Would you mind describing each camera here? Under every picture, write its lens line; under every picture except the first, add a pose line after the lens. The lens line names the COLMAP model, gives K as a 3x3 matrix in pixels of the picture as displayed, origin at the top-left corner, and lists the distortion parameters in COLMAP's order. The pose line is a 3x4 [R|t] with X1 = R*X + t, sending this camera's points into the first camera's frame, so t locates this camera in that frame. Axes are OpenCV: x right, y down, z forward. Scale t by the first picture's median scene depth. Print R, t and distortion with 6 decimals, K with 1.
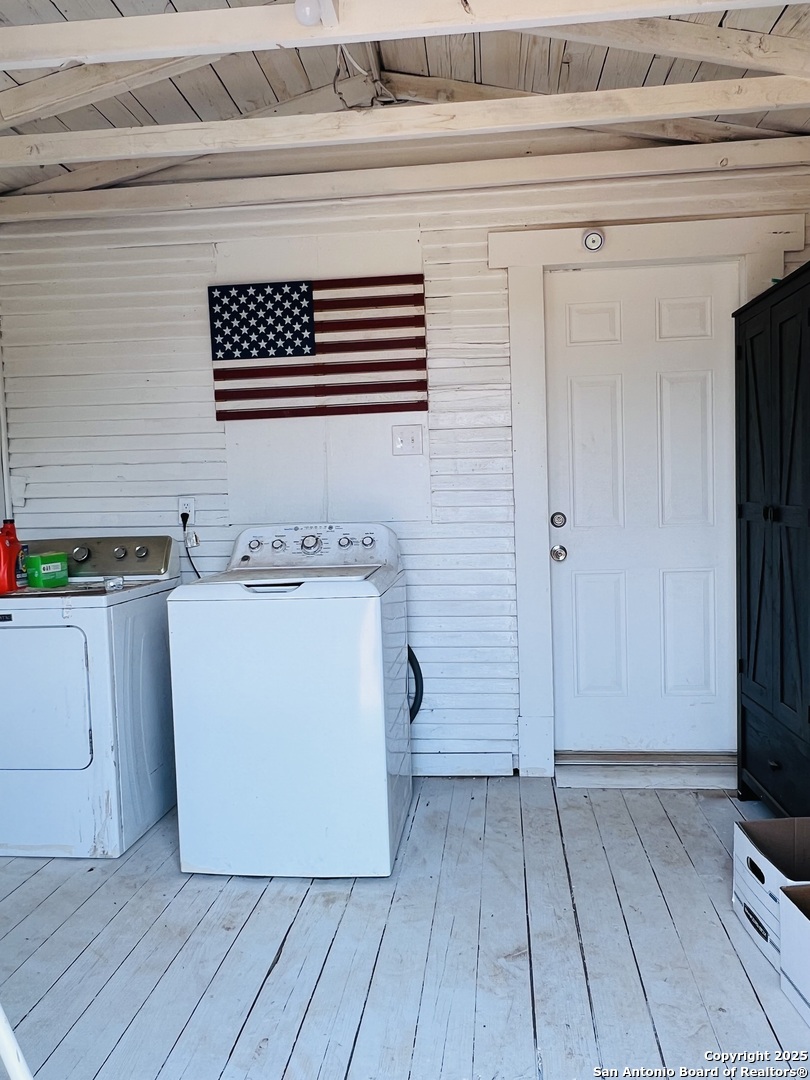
lens RADIAL K [[798.6, 0, 403.2], [0, 798.6, 534.4], [0, 0, 1]] dist [0.002747, -0.008519]
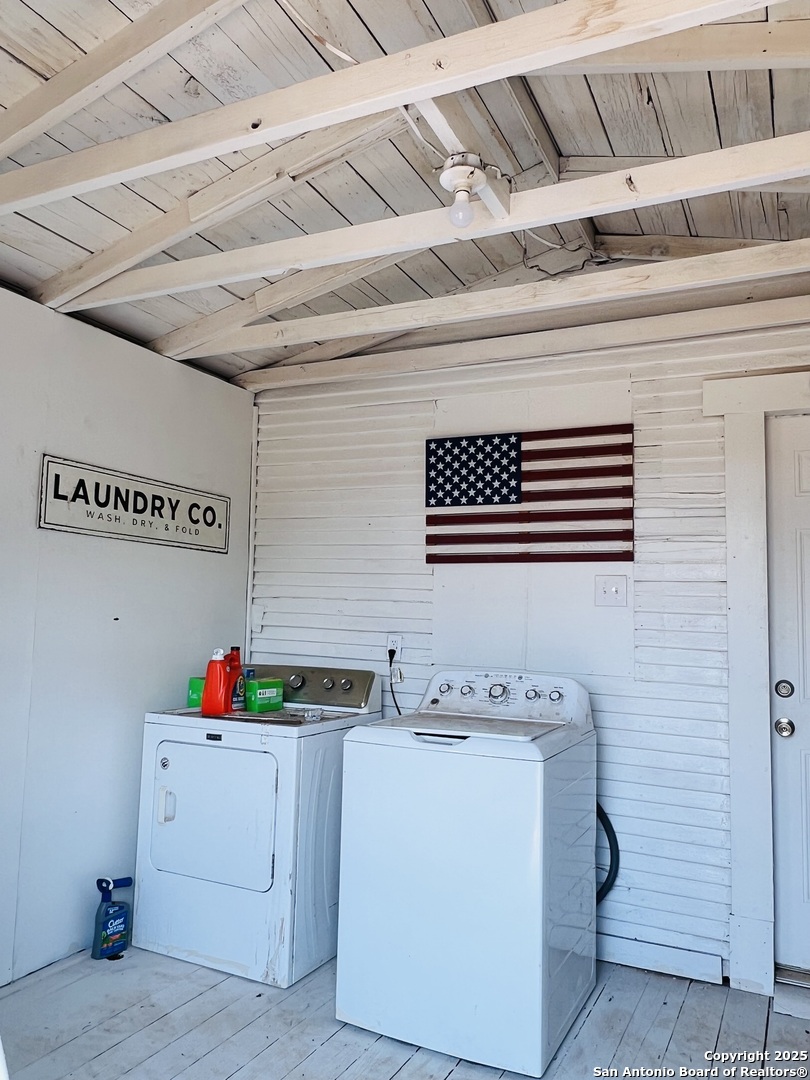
lens RADIAL K [[798.6, 0, 402.7], [0, 798.6, 537.8], [0, 0, 1]] dist [0.002747, -0.008519]
pose [[0.936219, 0.024212, -0.350582, 0.109096], [-0.074565, 0.988594, -0.130850, -0.037544], [0.343415, 0.148646, 0.927346, 0.011983]]
